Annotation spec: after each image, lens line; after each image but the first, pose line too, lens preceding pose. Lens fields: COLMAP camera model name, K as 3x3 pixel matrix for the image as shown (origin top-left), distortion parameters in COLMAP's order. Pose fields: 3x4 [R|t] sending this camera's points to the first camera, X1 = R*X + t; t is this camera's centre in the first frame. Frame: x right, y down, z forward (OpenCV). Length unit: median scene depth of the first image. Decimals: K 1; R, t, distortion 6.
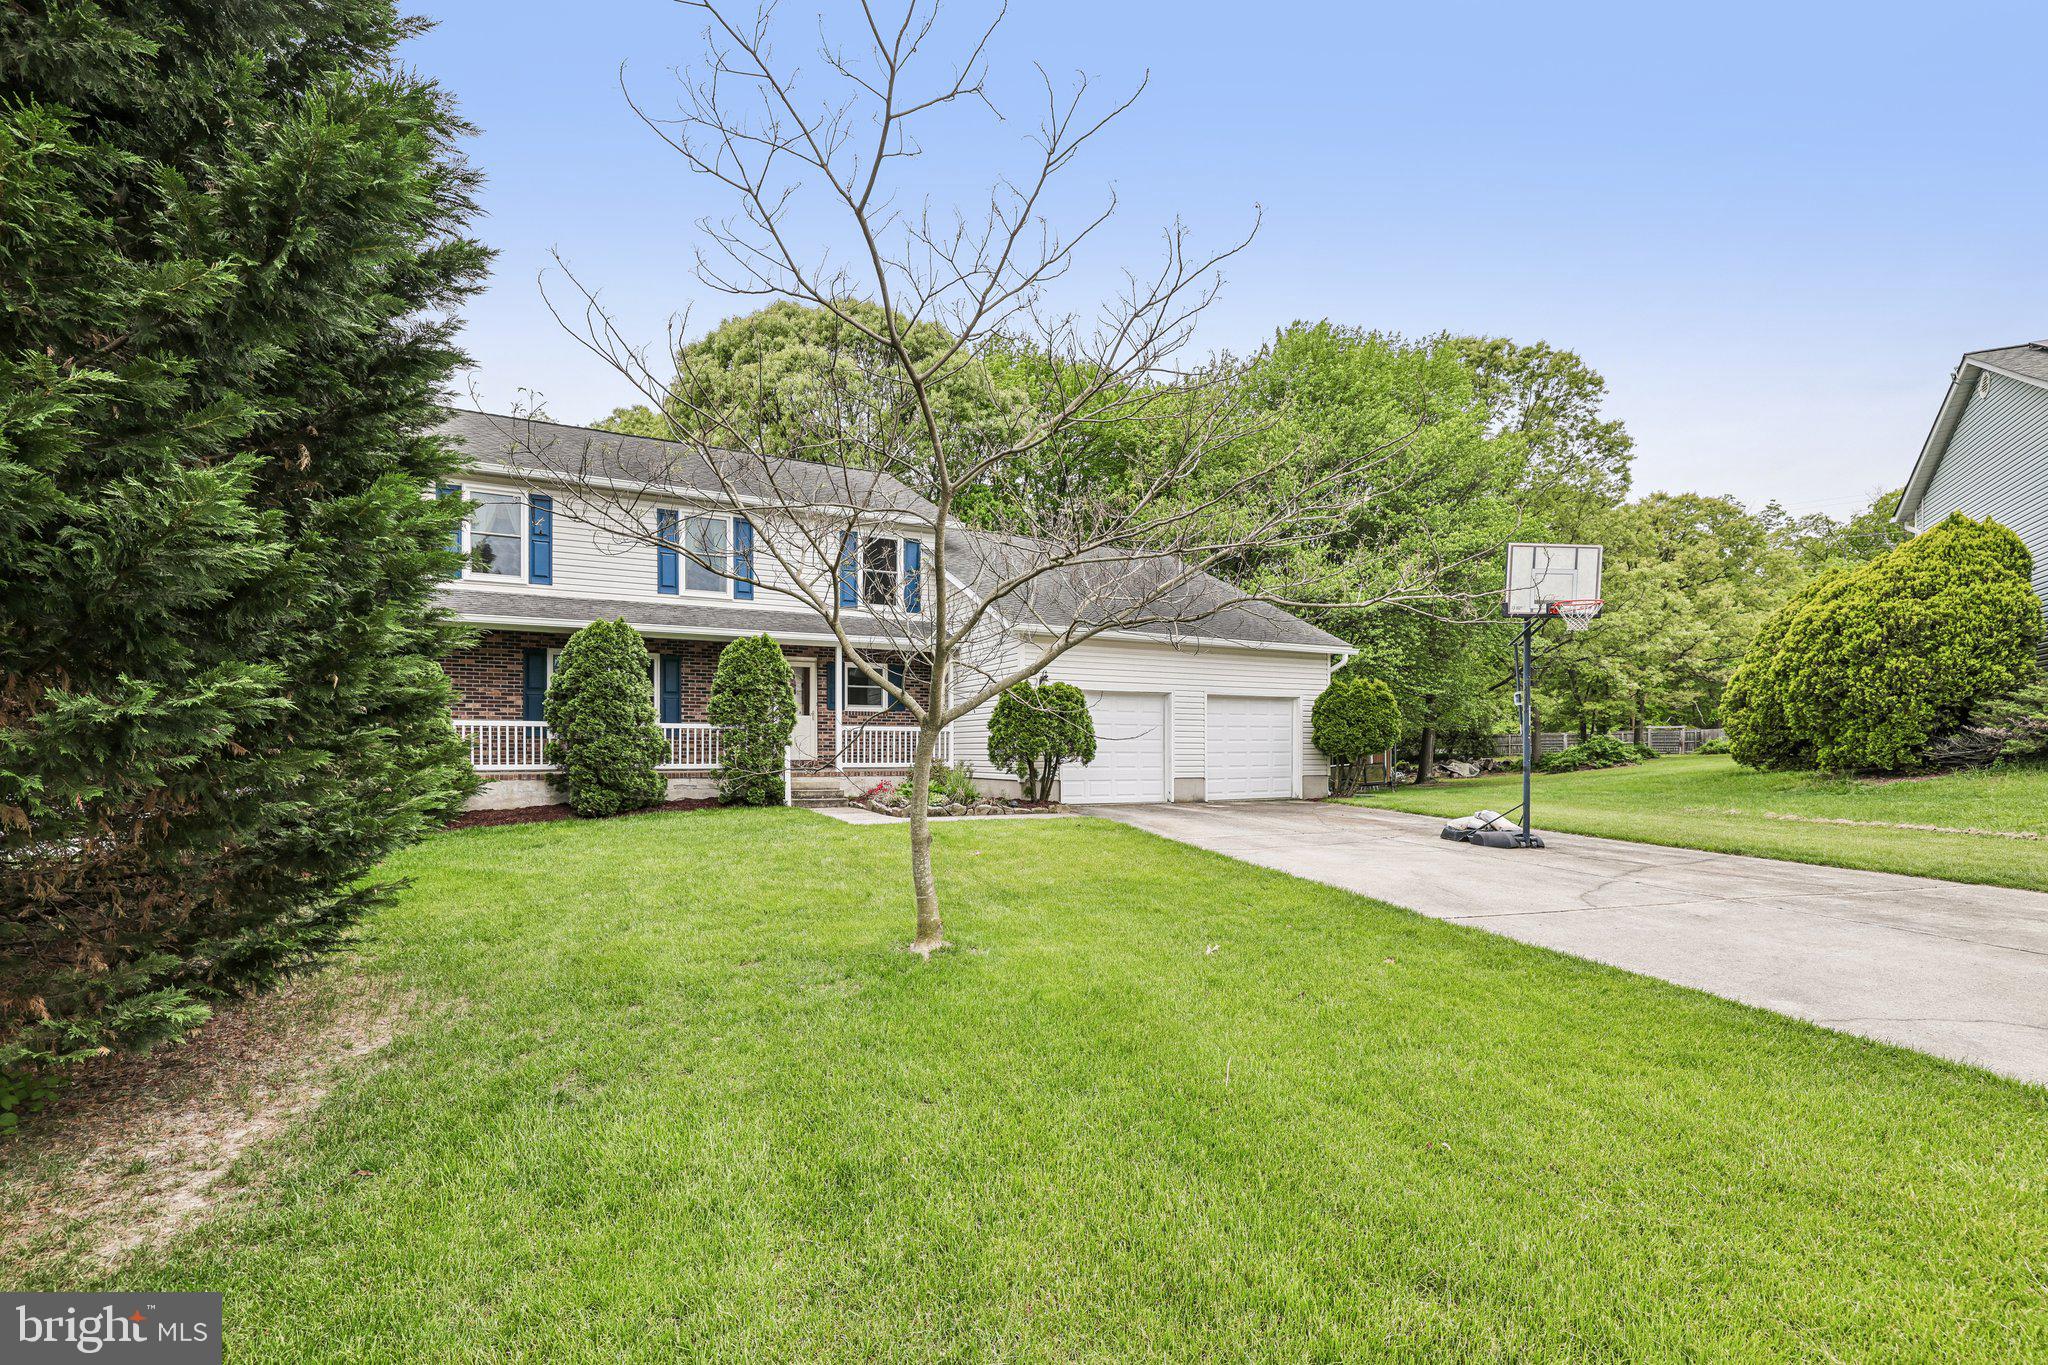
lens RADIAL K [[900.8, 0, 1023.6], [0, 900.8, 745.4], [0, 0, 1]] dist [-0.000290, -0.000033]
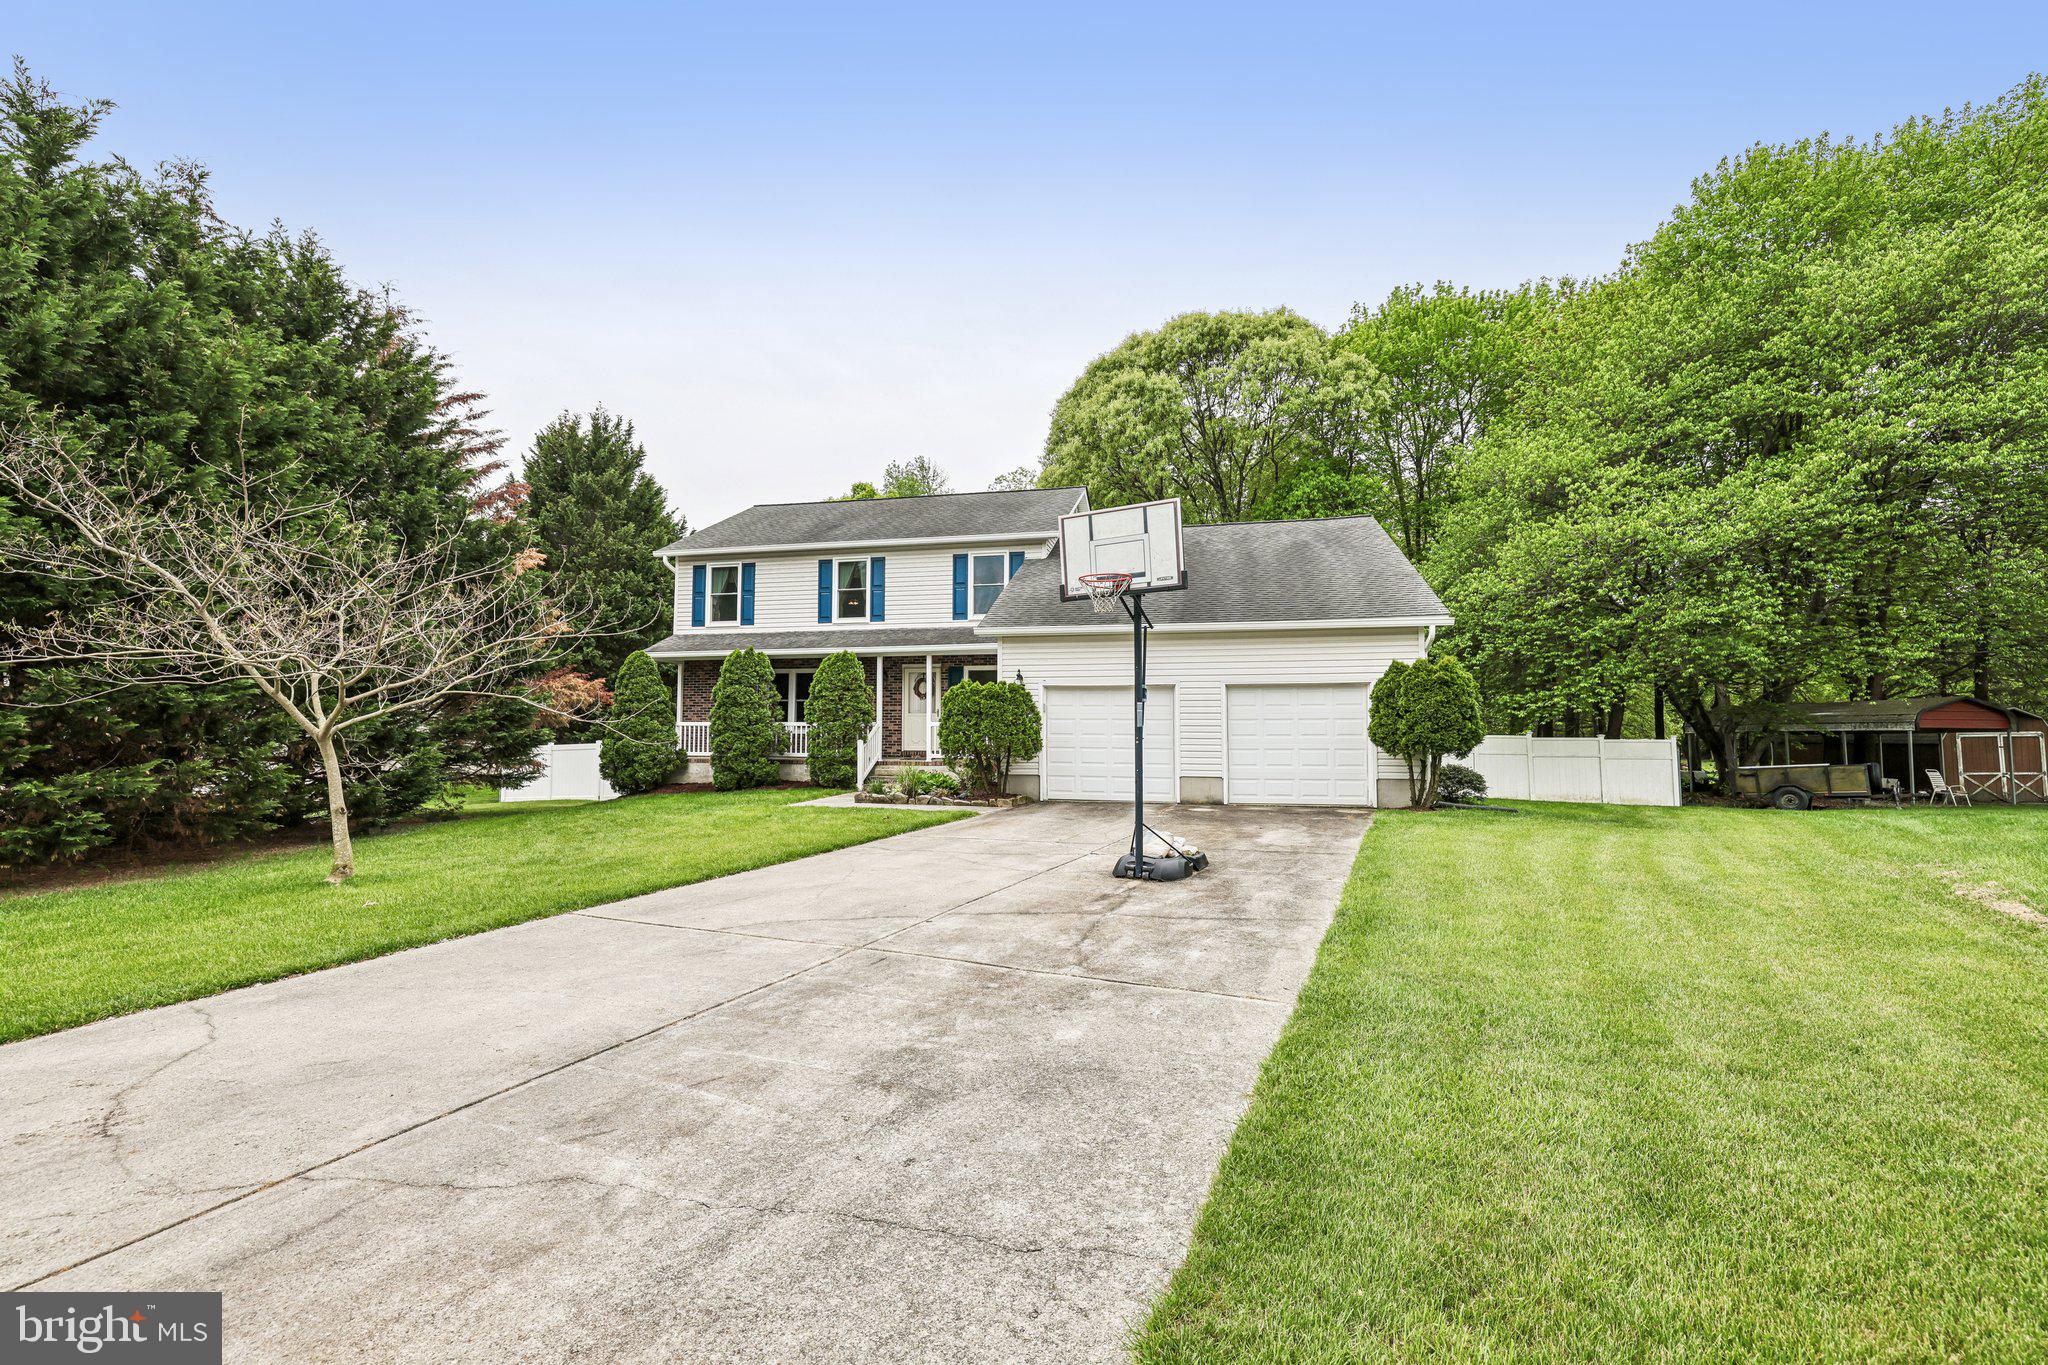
lens RADIAL K [[873.7, 0, 1024.0], [0, 873.7, 682.5], [0, 0, 1]] dist [0.000640, 0.000121]
pose [[0.770002, -0.035422, -0.637058, 0.648014], [0.001617, 0.998563, -0.053567, -0.013000], [0.638039, 0.040216, 0.768953, 0.212850]]
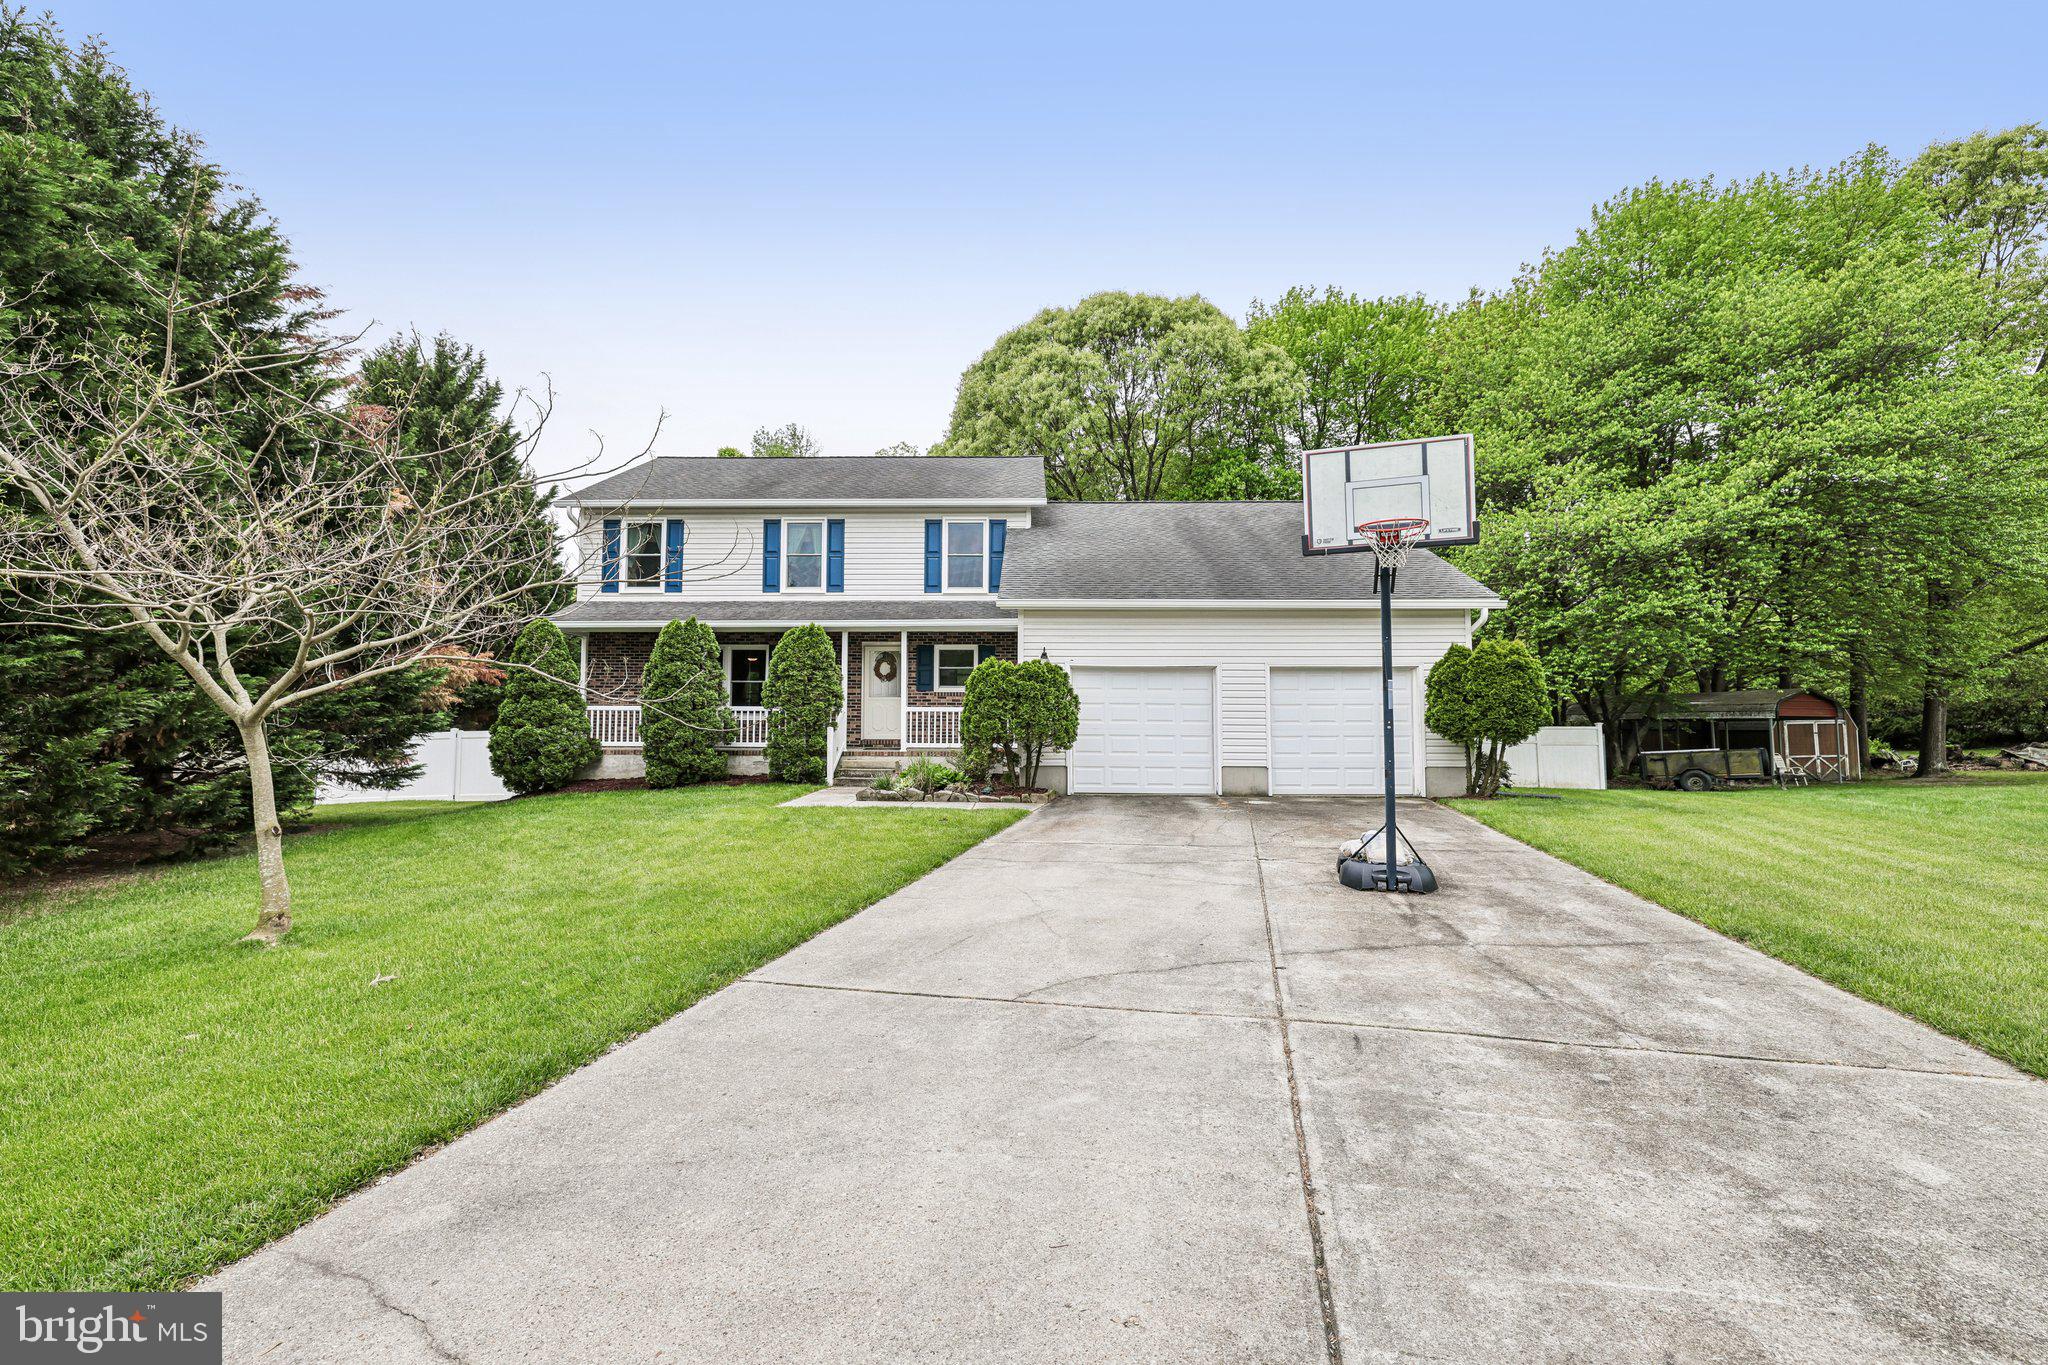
lens RADIAL K [[874.2, 0, 1023.5], [0, 874.2, 668.1], [0, 0, 1]] dist [0.000418, -0.000217]
pose [[0.880076, -0.026959, -0.474067, 0.414728], [0.000063, 0.998394, -0.056660, -0.010035], [0.474832, 0.049835, 0.878664, 0.188606]]
